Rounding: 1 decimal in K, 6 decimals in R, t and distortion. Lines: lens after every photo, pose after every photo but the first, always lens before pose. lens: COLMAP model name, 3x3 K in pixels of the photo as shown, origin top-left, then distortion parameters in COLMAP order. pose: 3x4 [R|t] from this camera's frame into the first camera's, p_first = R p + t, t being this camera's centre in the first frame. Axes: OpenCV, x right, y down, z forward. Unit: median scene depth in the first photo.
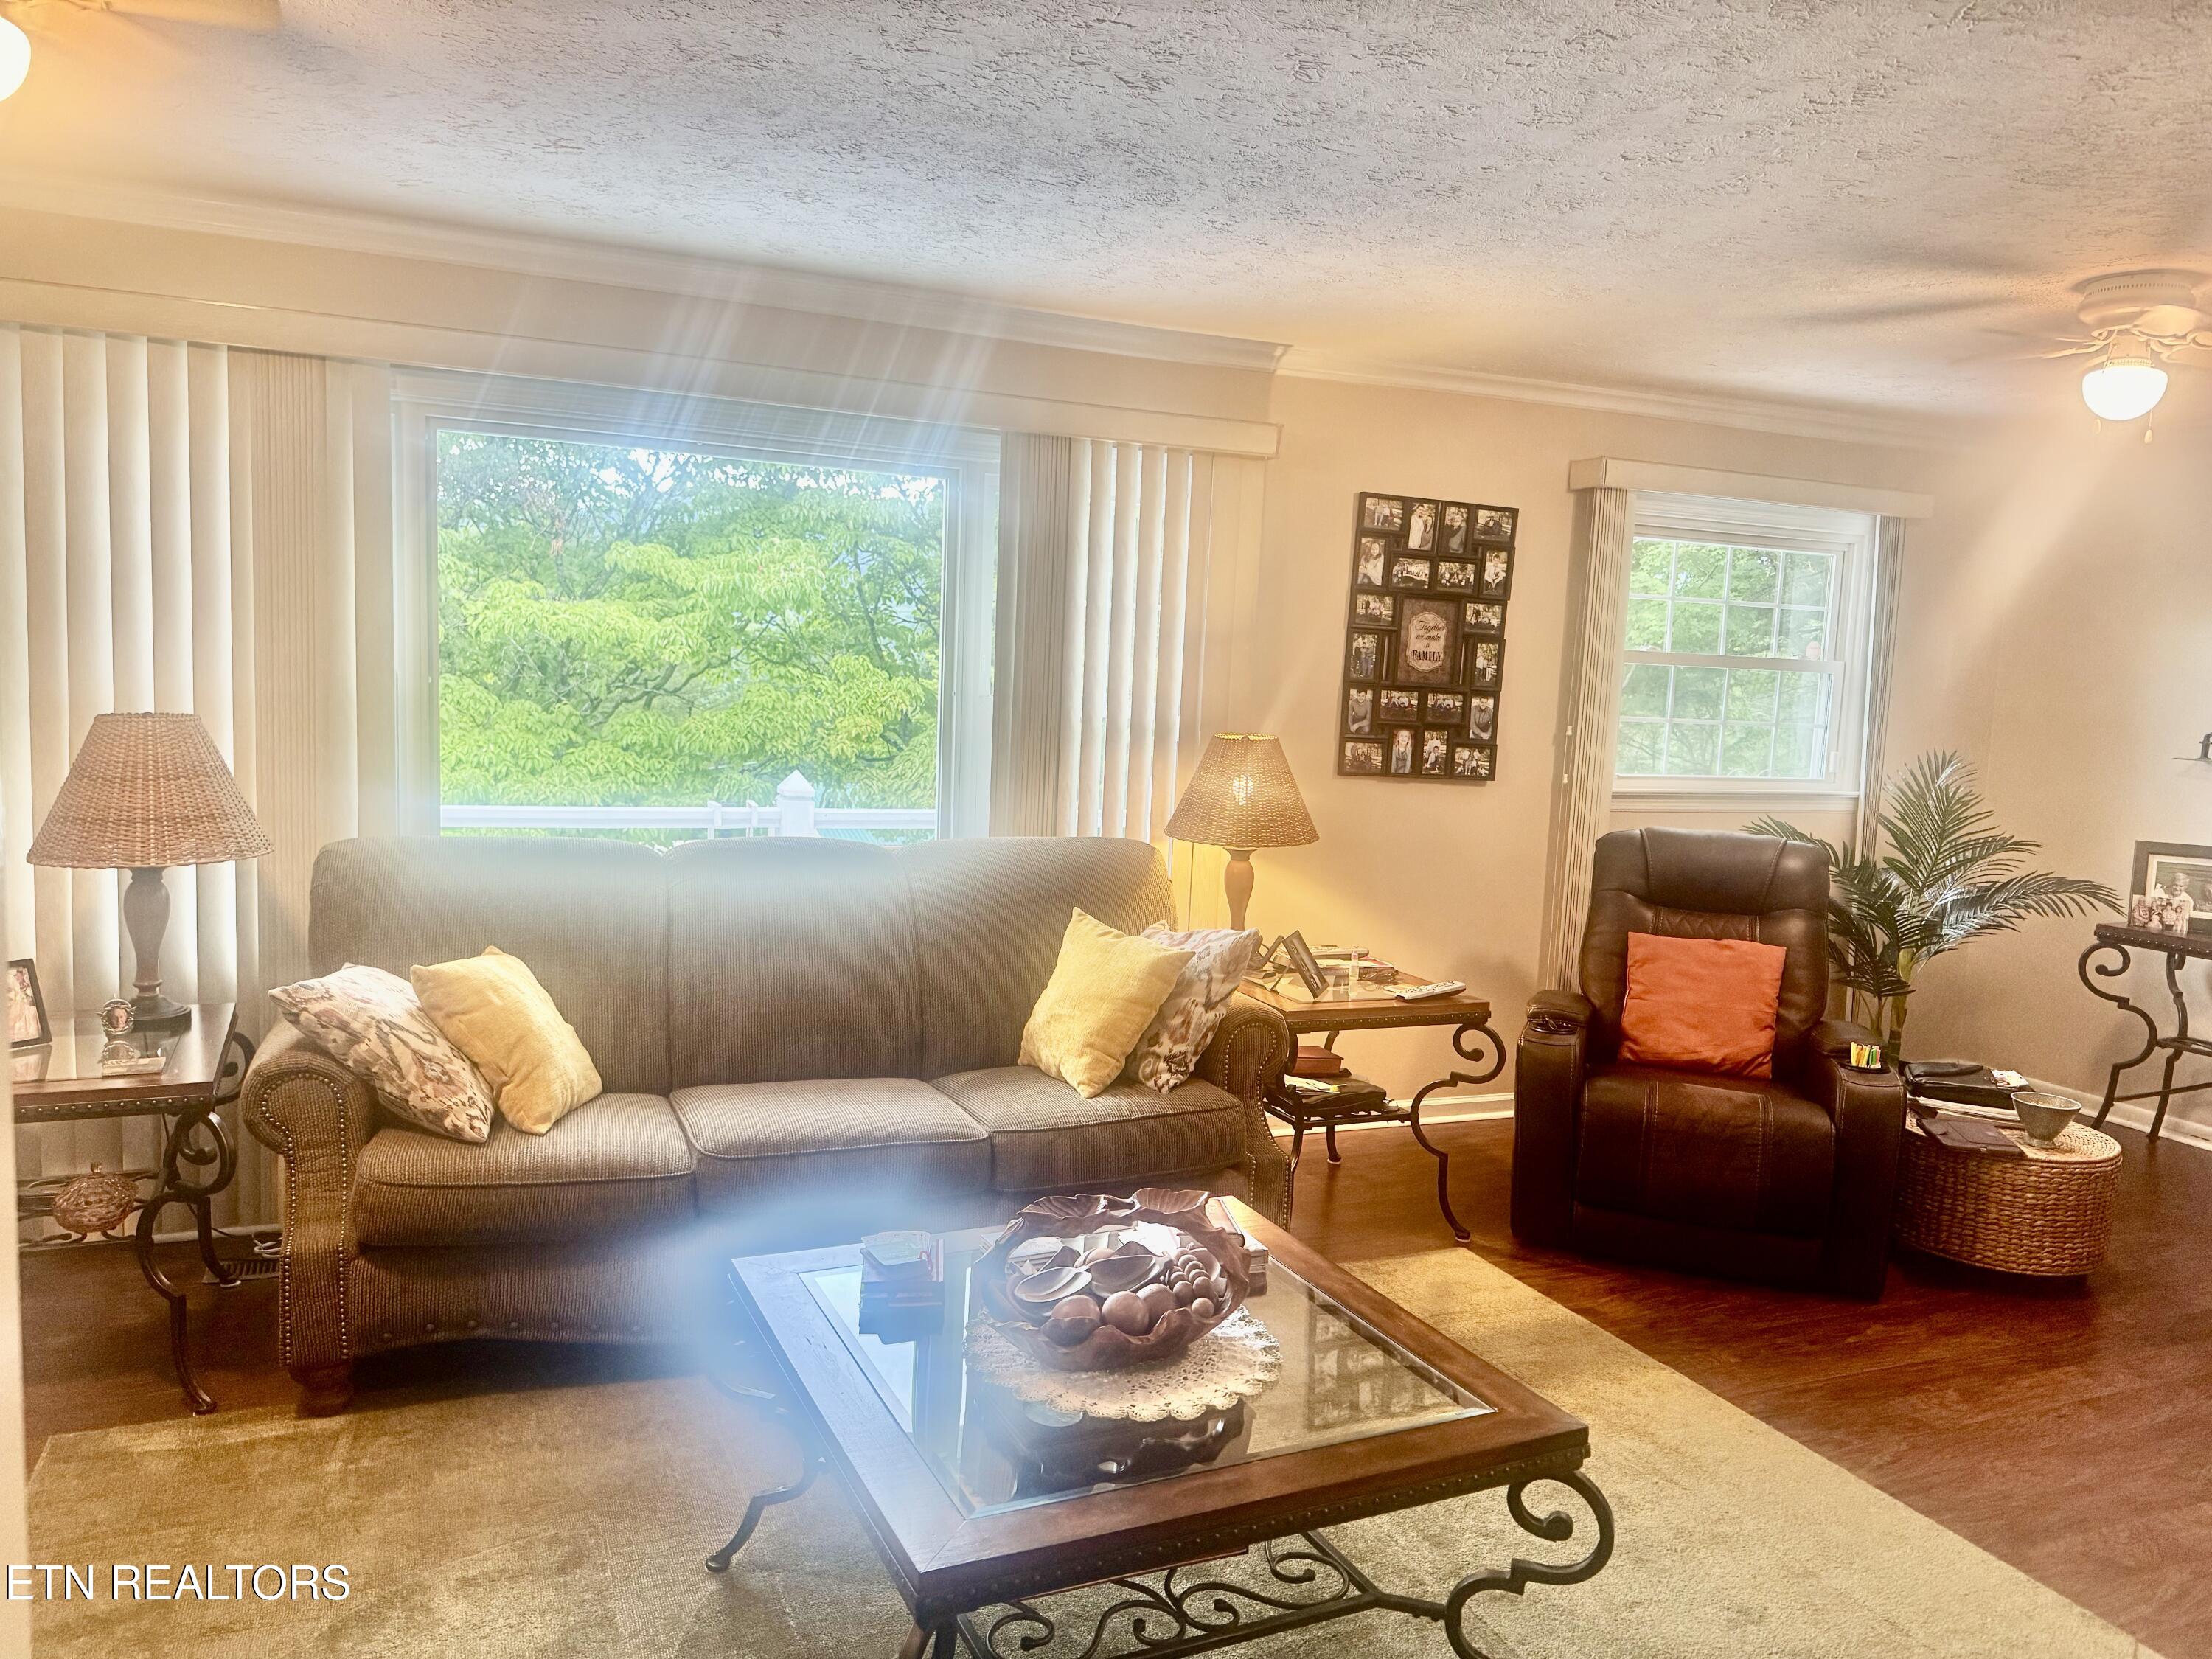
lens RADIAL K [[1519.2, 0, 1162.3], [0, 1519.2, 825.2], [0, 0, 1]] dist [0.119031, -0.175700]
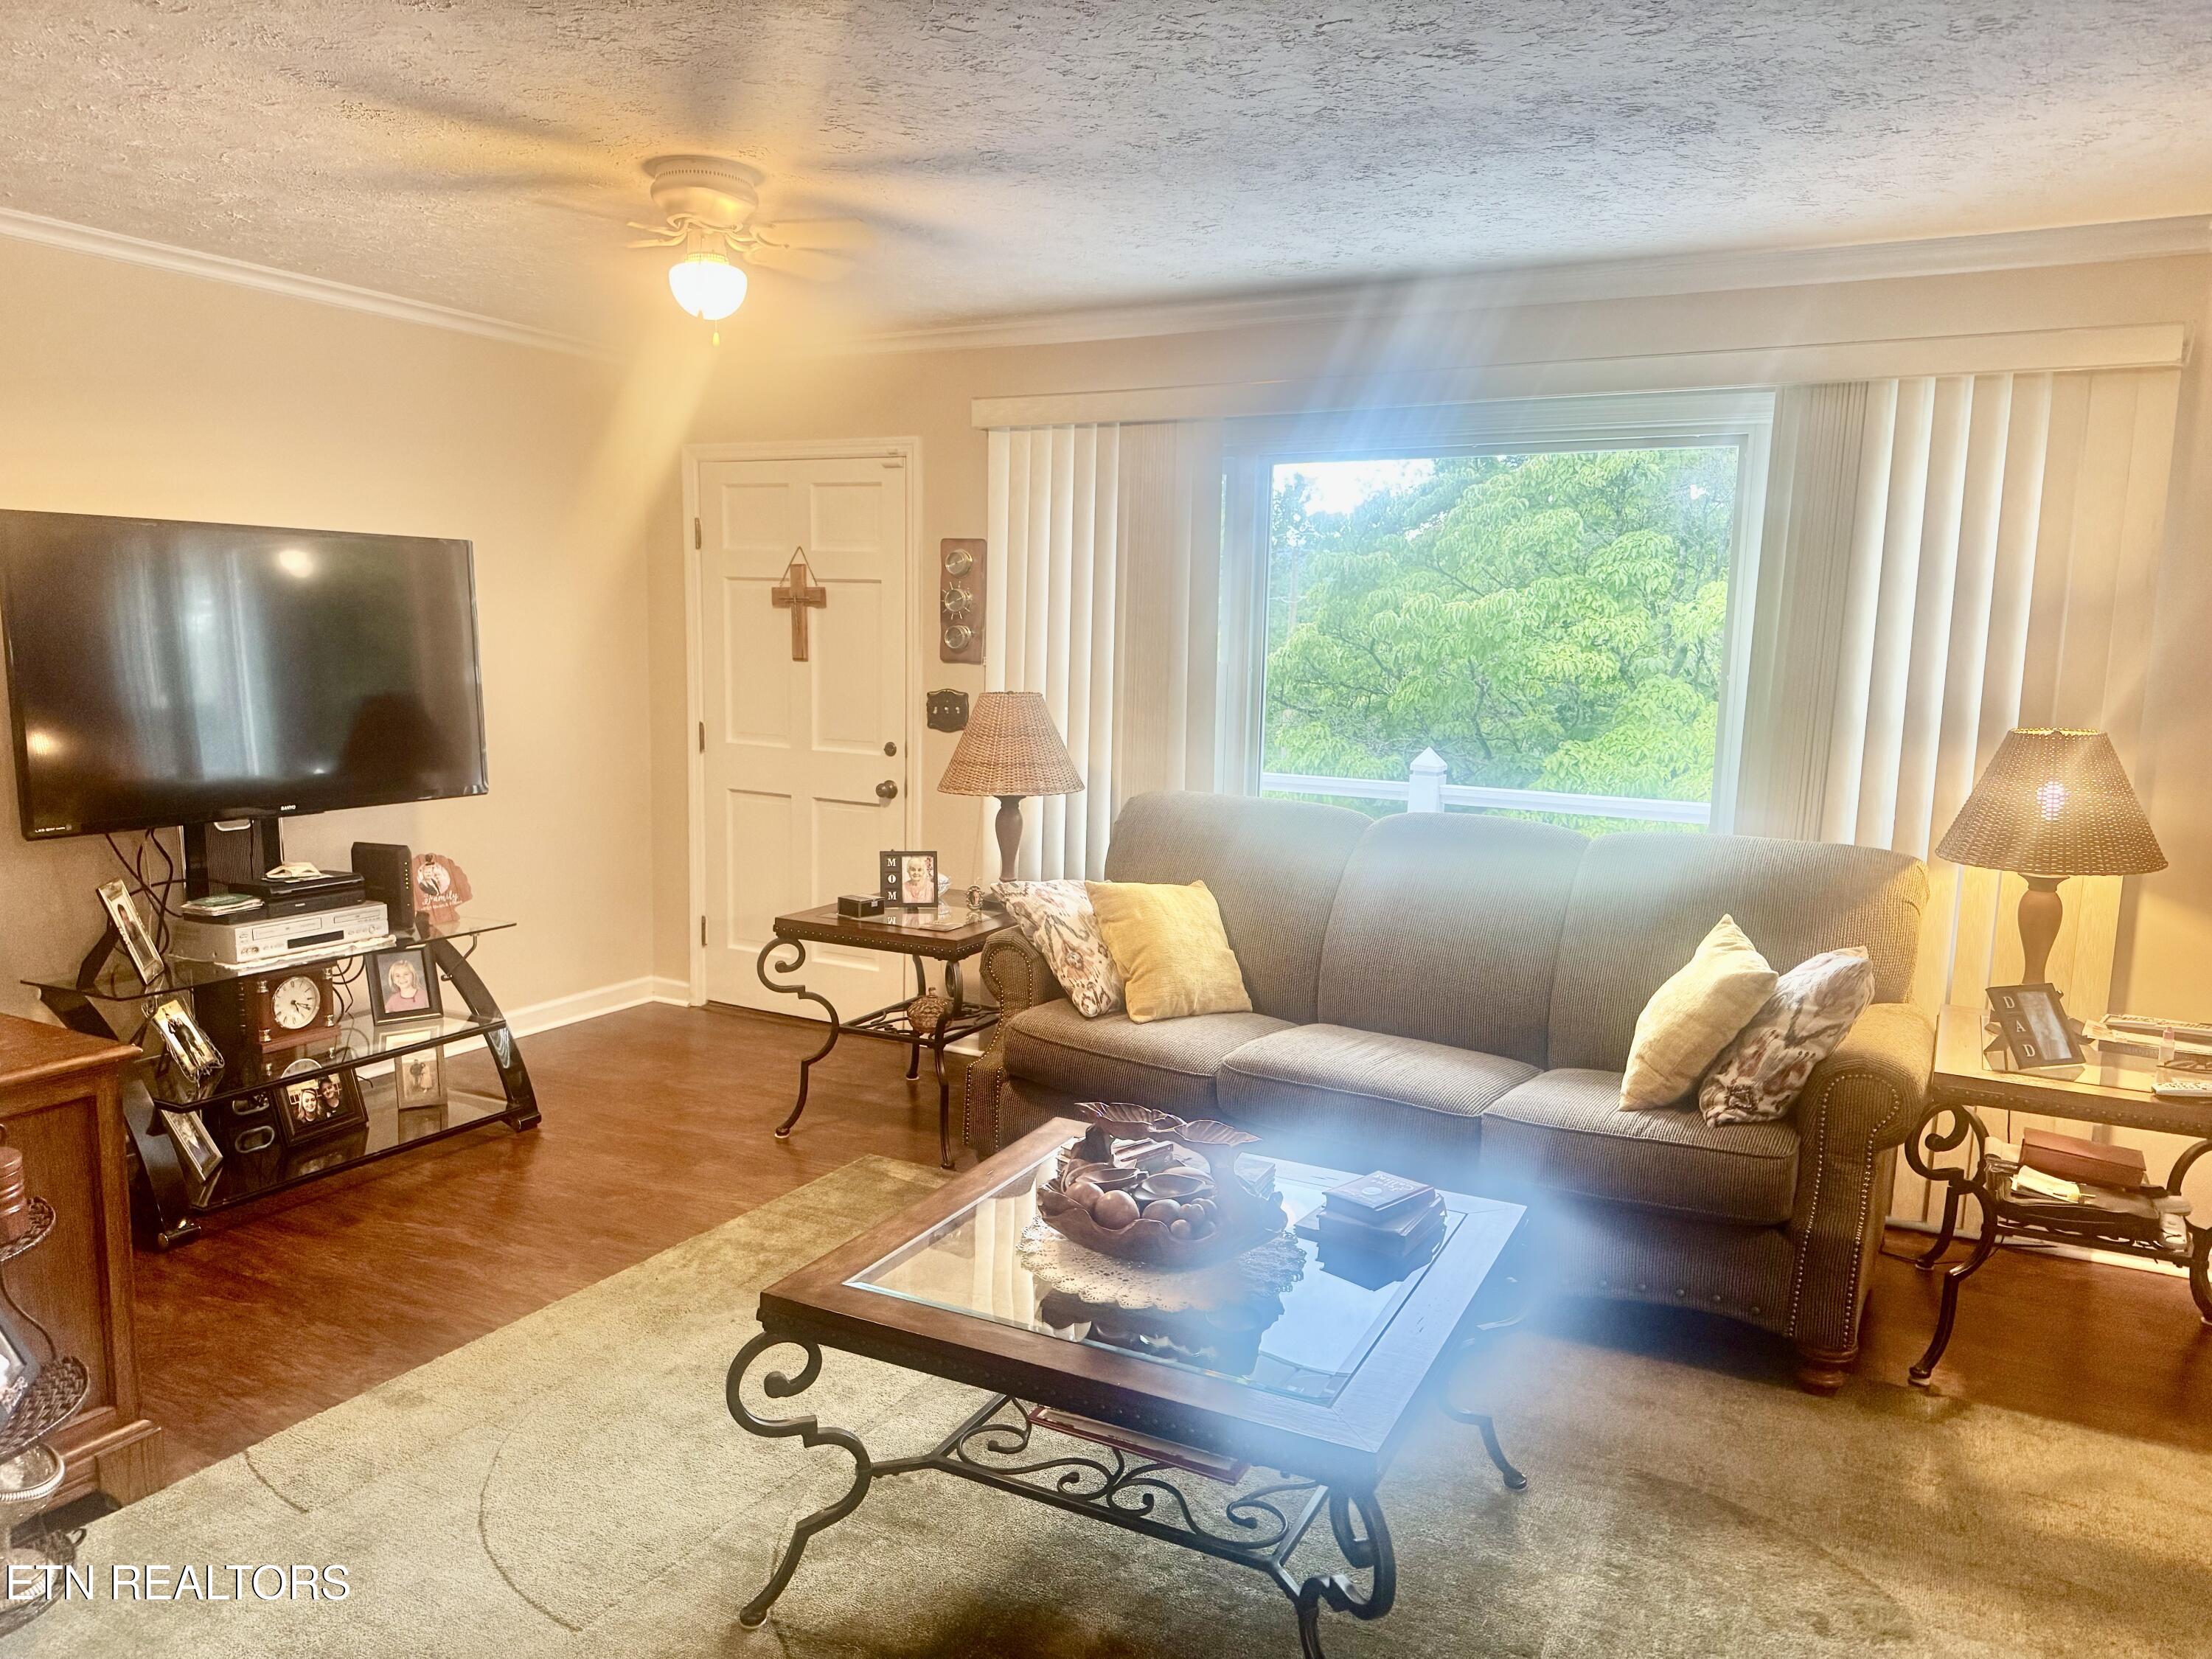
lens RADIAL K [[1519.2, 0, 1162.3], [0, 1519.2, 825.2], [0, 0, 1]] dist [0.119031, -0.175700]
pose [[0.624568, 0.069094, -0.777908, 0.340219], [-0.073827, 0.996842, 0.029265, 0.000146], [0.777473, 0.039153, 0.627696, 0.133764]]
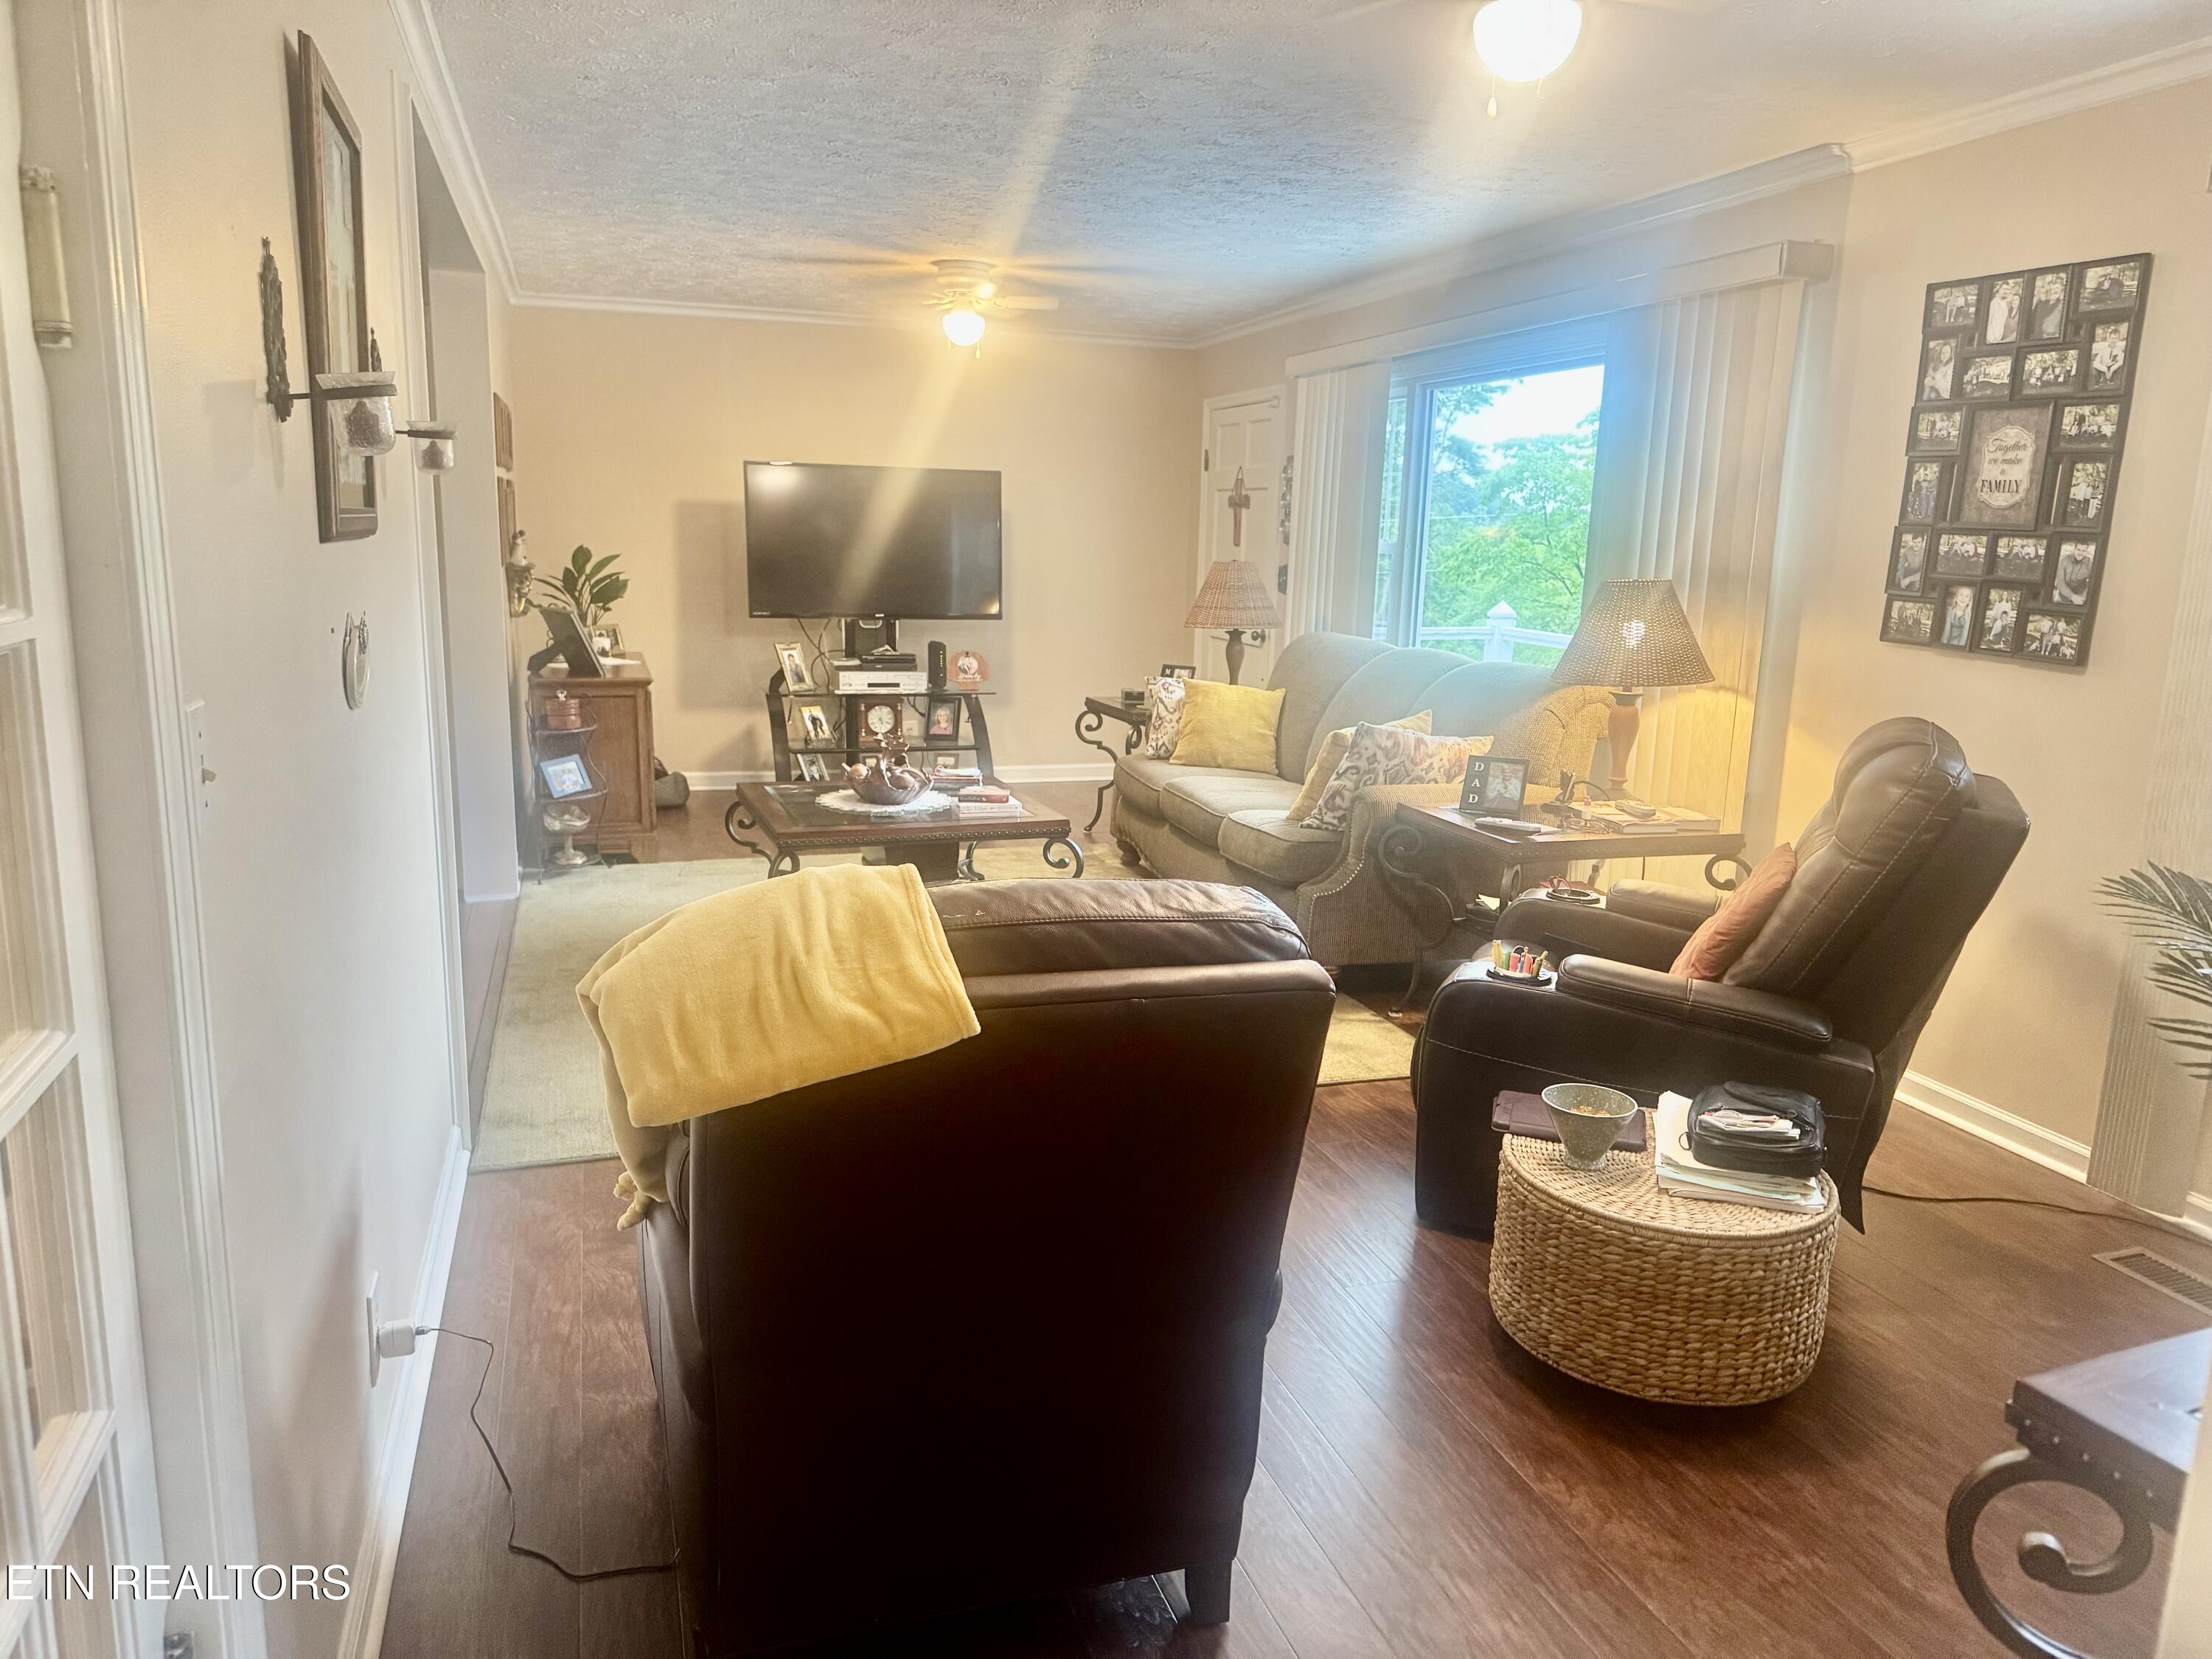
lens RADIAL K [[1528.4, 0, 1106.0], [0, 1528.4, 829.5], [0, 0, 1]] dist [-0.001578, -0.055141]
pose [[-0.087436, 0.146785, -0.985296, 0.962286], [-0.124198, 0.979761, 0.156982, -0.010388], [0.988398, 0.136098, -0.067436, 0.655466]]
